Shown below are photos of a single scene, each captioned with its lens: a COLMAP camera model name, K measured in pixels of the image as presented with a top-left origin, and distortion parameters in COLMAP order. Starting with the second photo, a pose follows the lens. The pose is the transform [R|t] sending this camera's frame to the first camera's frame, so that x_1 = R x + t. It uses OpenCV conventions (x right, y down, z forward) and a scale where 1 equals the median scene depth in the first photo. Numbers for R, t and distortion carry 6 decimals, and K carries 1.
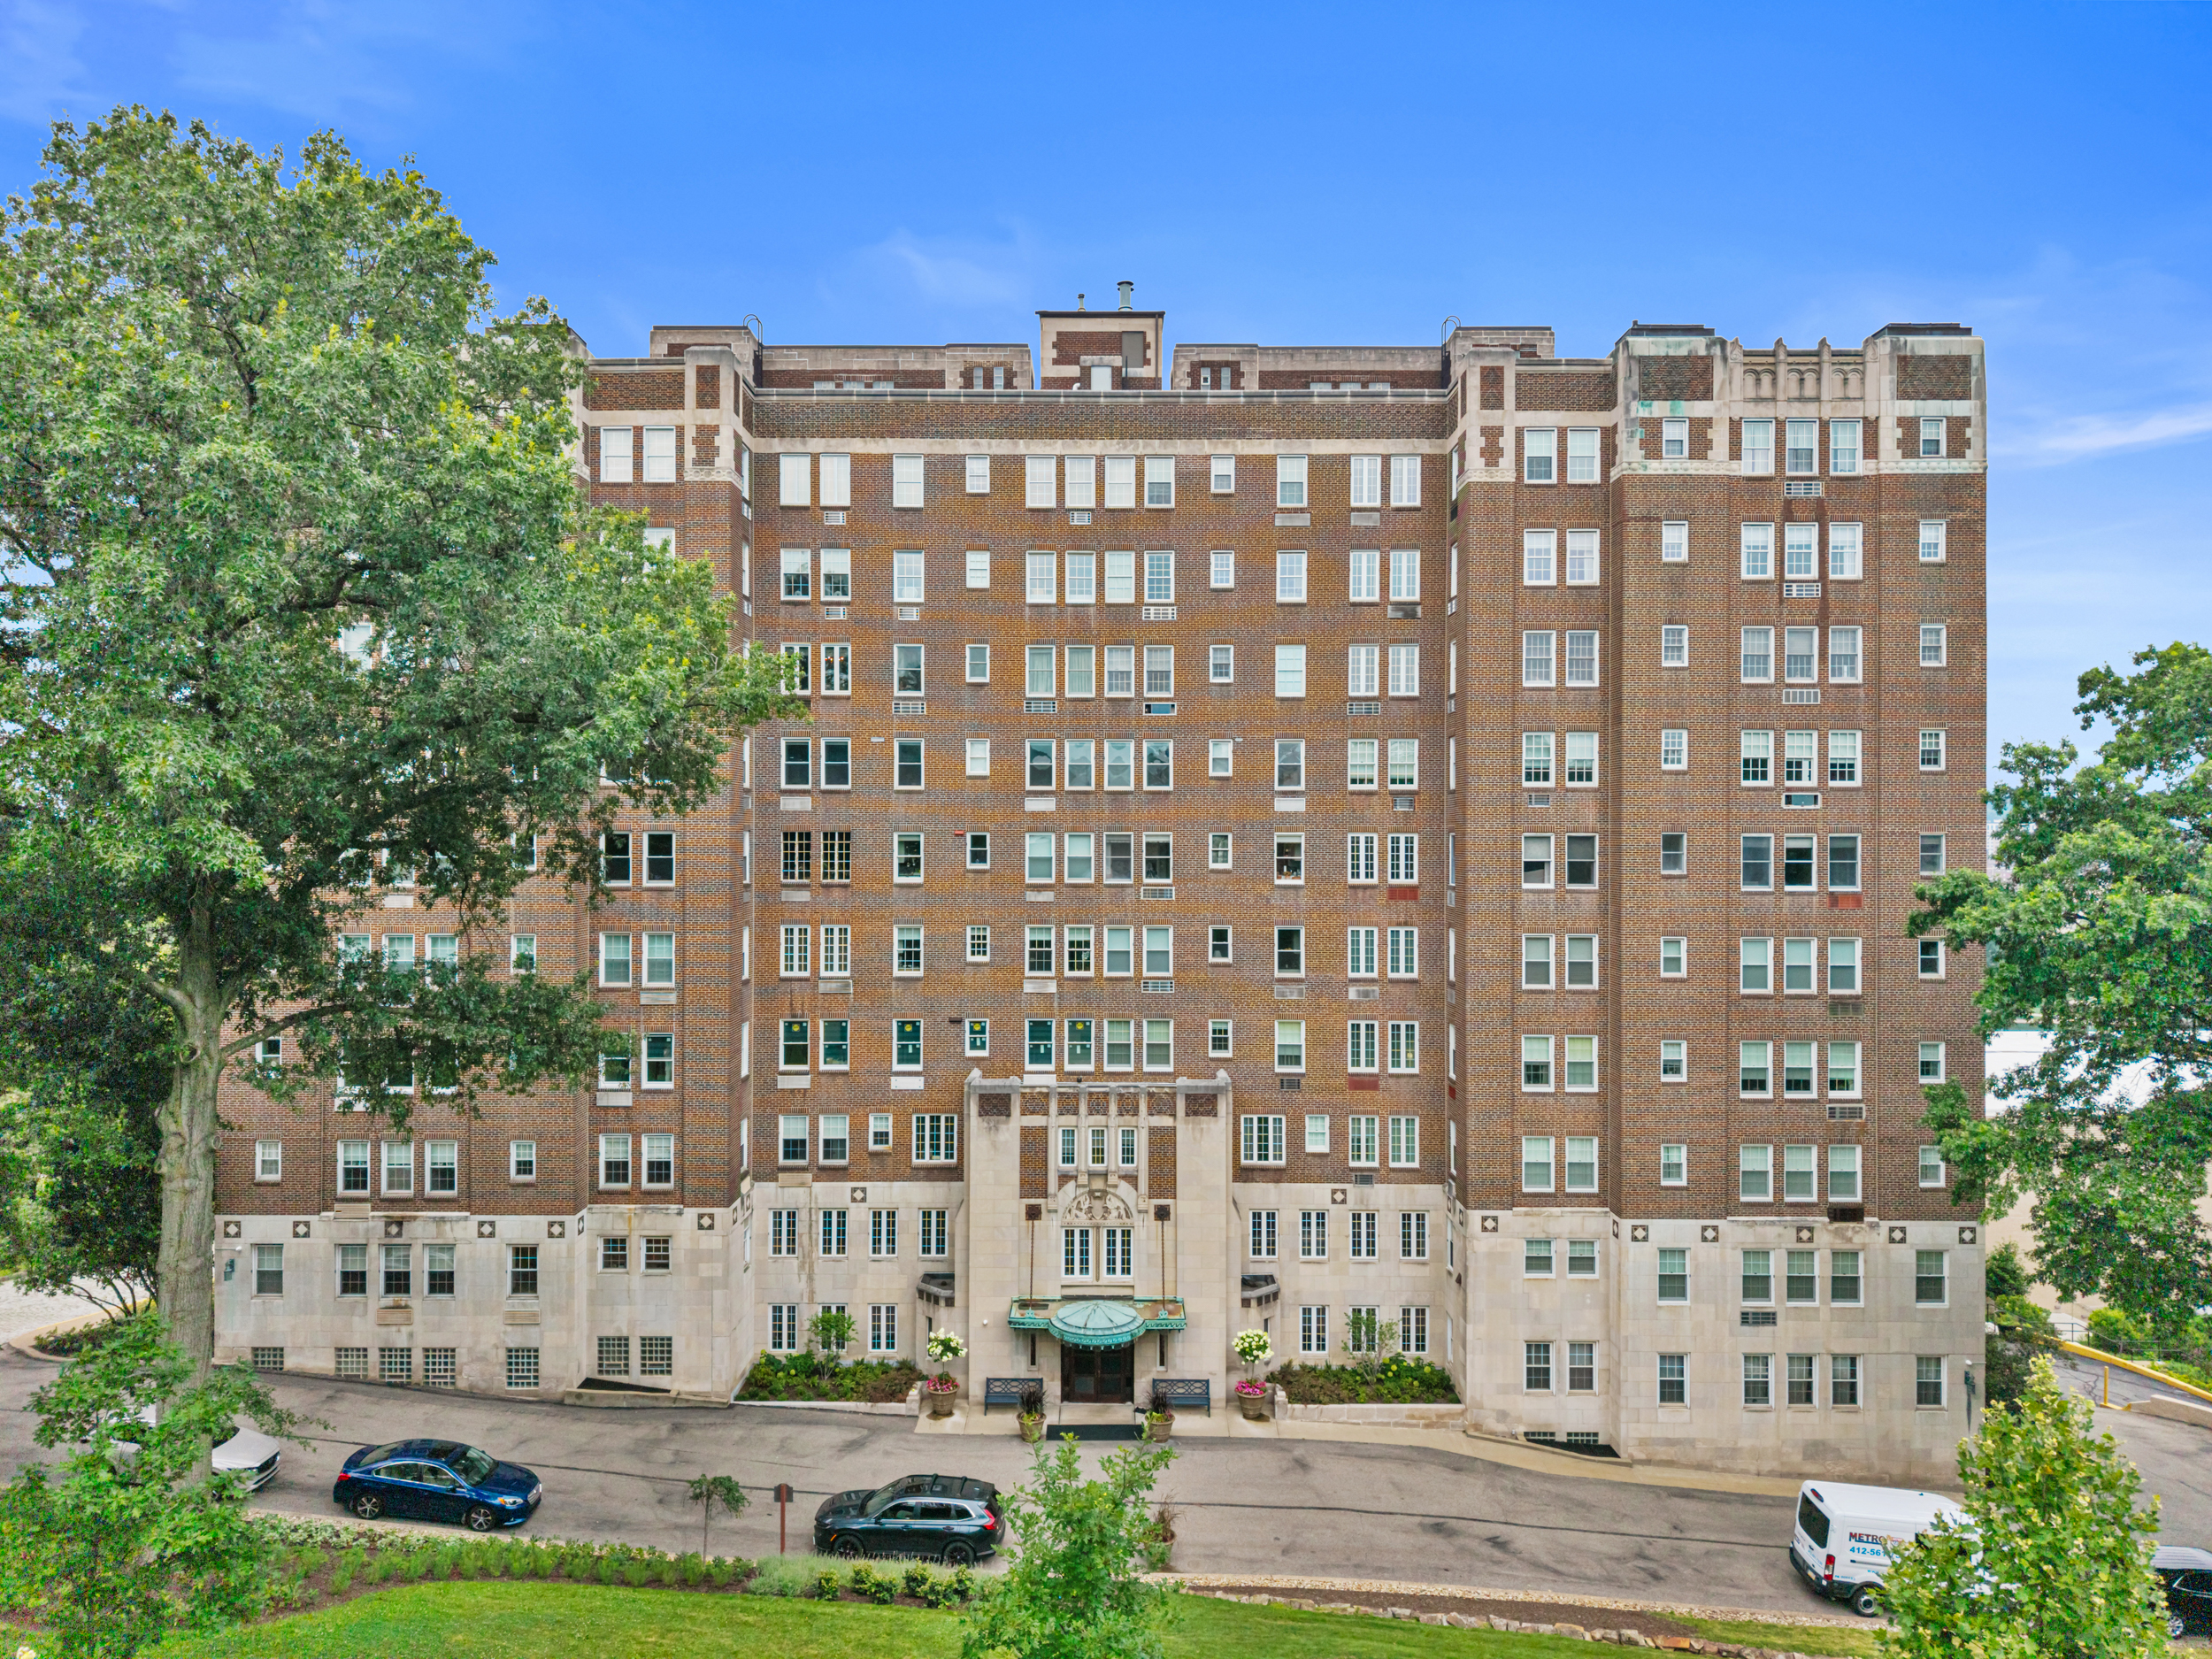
lens RADIAL K [[1458.6, 0, 1106.0], [0, 1458.6, 829.5], [0, 0, 1]] dist [0.053136, -0.073835]
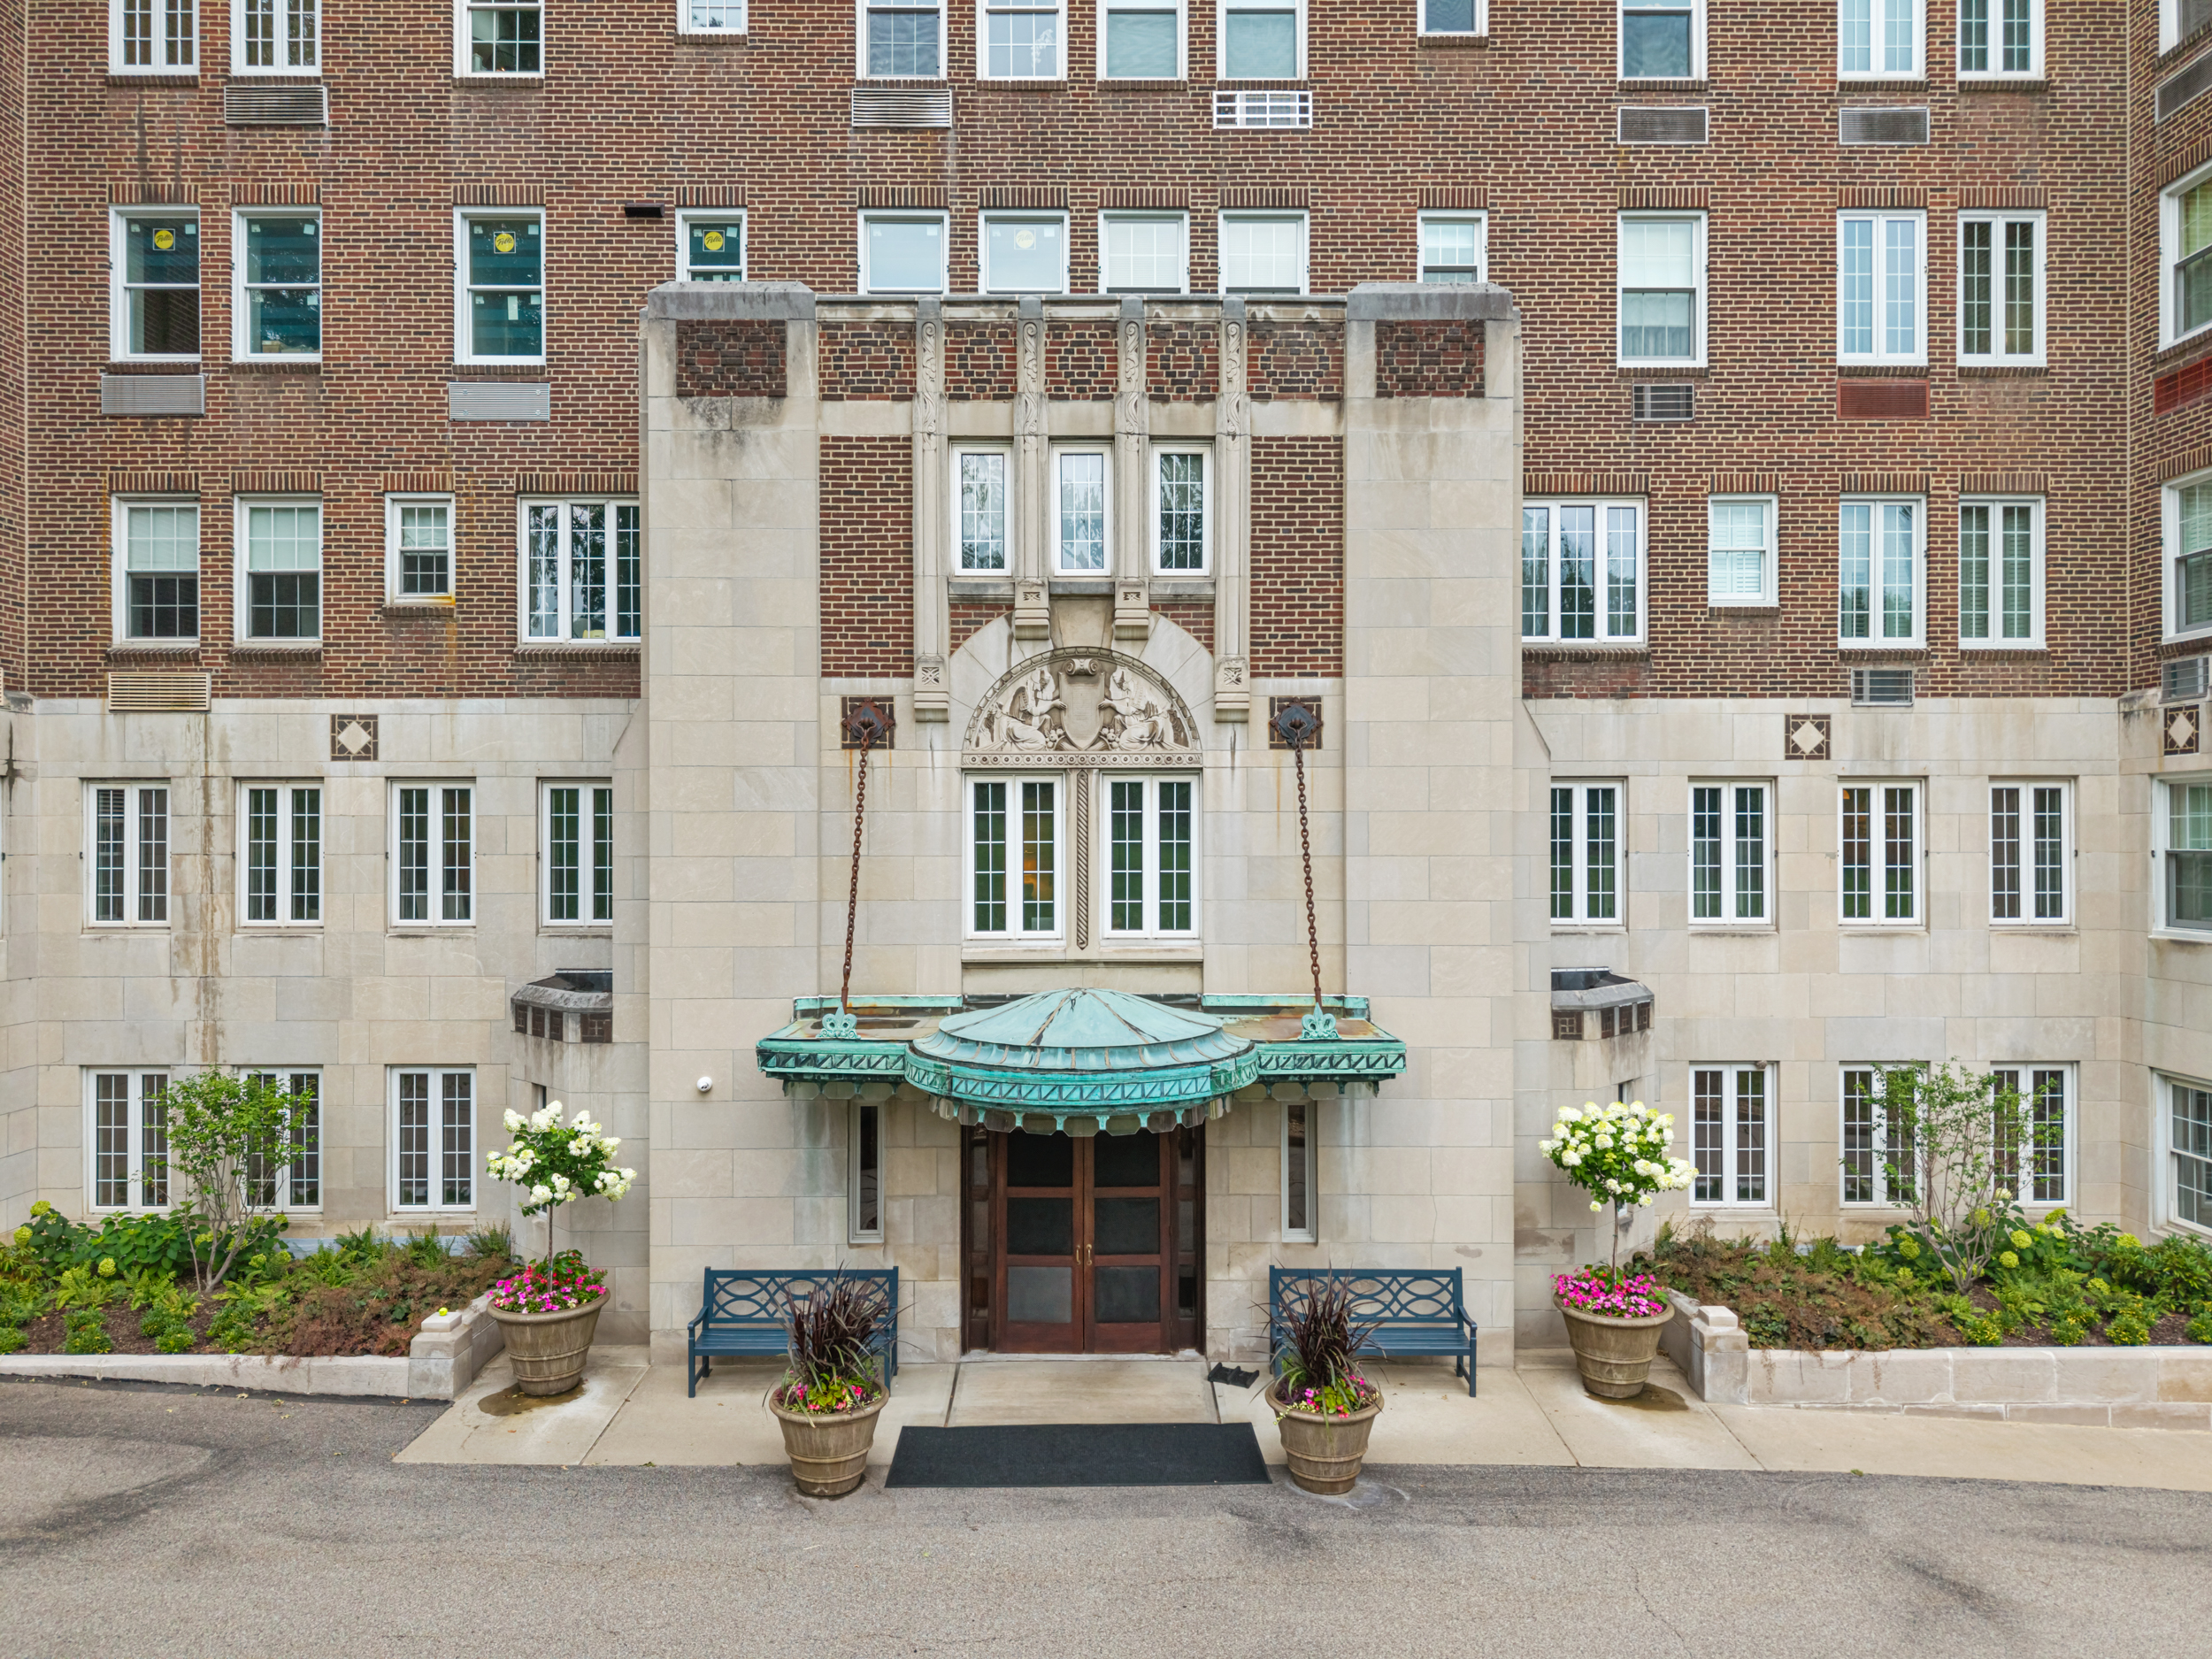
lens RADIAL K [[1458.6, 0, 1106.0], [0, 1458.6, 829.5], [0, 0, 1]] dist [0.053136, -0.073835]
pose [[0.999916, -0.003916, 0.012352, -0.004548], [0.003769, 0.999922, 0.011921, 0.278717], [-0.012398, -0.011874, 0.999853, 0.697763]]
